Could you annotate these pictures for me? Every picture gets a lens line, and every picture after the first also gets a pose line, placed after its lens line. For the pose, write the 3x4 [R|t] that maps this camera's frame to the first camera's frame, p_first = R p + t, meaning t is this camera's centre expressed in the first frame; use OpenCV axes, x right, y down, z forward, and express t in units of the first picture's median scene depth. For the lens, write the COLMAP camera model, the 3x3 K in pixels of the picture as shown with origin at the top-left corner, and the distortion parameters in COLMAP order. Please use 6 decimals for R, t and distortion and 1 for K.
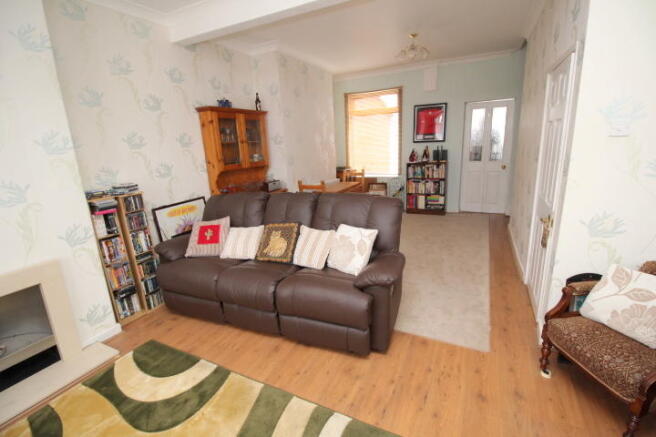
lens RADIAL K [[304.9, 0, 328.0], [0, 304.9, 218.5], [0, 0, 1]] dist [-0.012674, -0.000863]
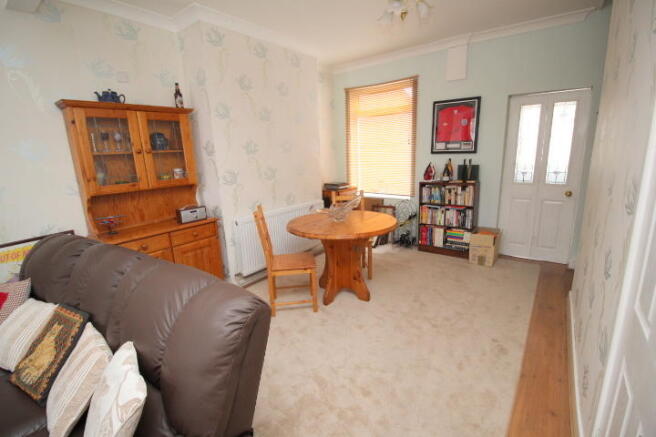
lens RADIAL K [[304.9, 0, 328.0], [0, 304.9, 218.5], [0, 0, 1]] dist [-0.012674, -0.000863]
pose [[0.983868, 0.051261, -0.171397, 0.179504], [-0.054303, 0.998438, -0.013105, -0.077377], [0.170457, 0.022201, 0.985115, 0.267106]]
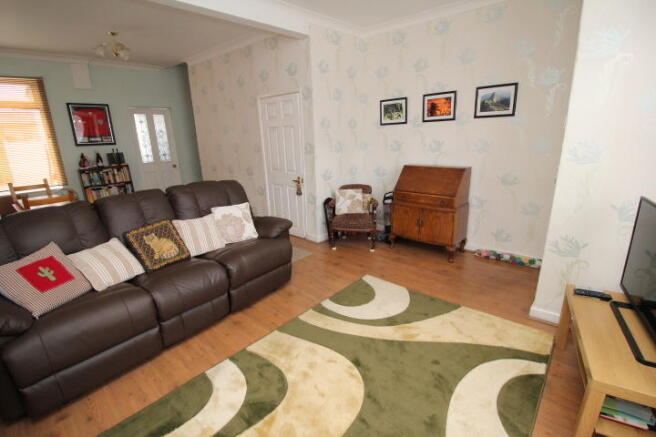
lens RADIAL K [[304.9, 0, 328.0], [0, 304.9, 218.5], [0, 0, 1]] dist [-0.012674, -0.000863]
pose [[0.262733, -0.218886, 0.939713, -0.401028], [0.251183, 0.955864, 0.152420, -0.003410], [-0.931600, 0.195994, 0.306117, 0.116649]]
